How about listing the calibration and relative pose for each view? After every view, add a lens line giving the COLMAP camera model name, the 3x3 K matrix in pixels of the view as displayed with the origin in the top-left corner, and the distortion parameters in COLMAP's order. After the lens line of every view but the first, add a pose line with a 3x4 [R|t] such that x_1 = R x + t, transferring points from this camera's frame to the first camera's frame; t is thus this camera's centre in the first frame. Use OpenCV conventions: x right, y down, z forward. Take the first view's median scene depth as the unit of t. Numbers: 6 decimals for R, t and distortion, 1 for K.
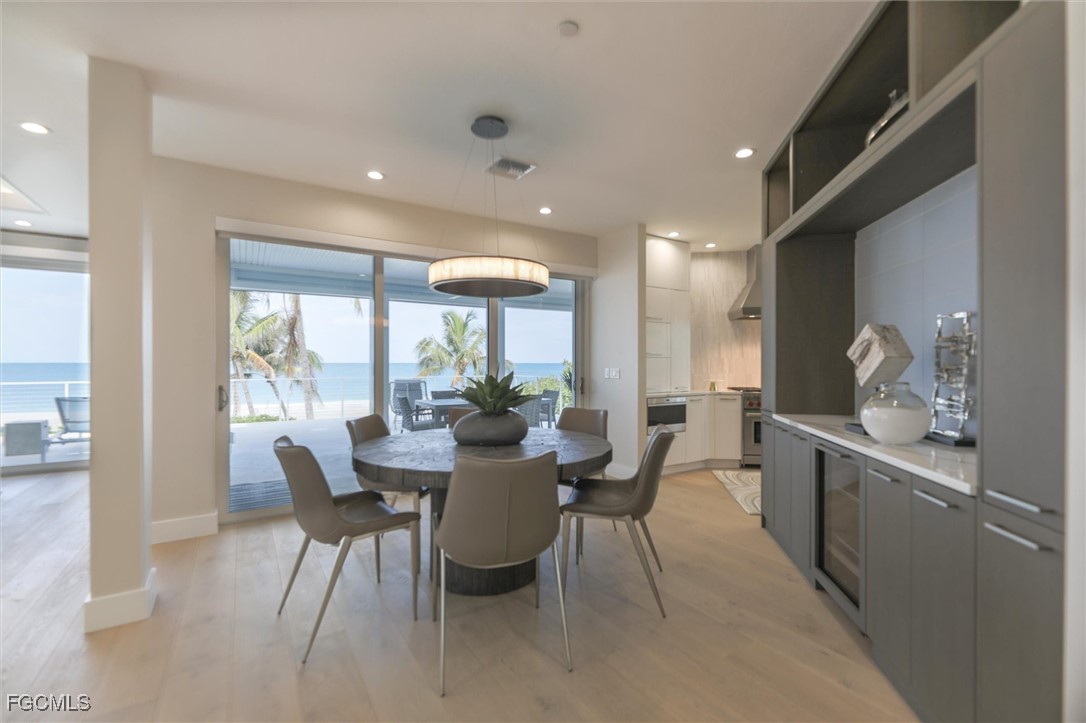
lens RADIAL K [[492.9, 0, 544.3], [0, 492.9, 362.4], [0, 0, 1]] dist [0.031611, 0.000073]
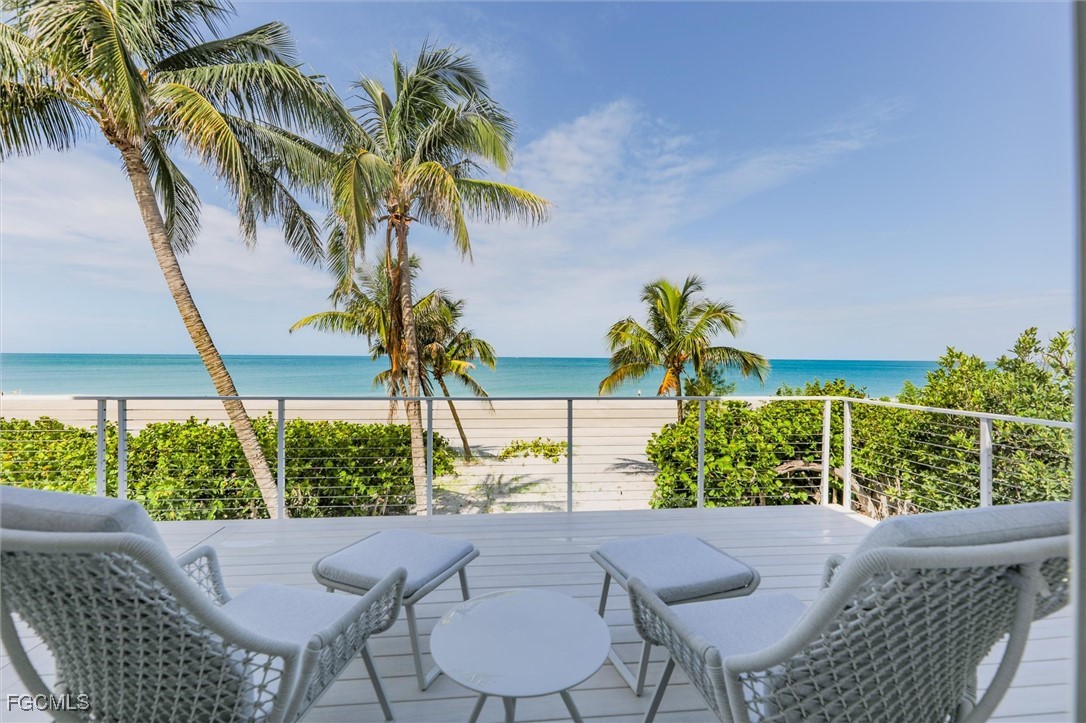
lens RADIAL K [[492.9, 0, 547.1], [0, 492.9, 361.6], [0, 0, 1]] dist [0.031611, 0.000073]
pose [[0.907410, 0.010230, -0.420123, -0.049132], [-0.006732, 0.999929, 0.009808, 0.000835], [0.420193, -0.006072, 0.907414, 0.340900]]
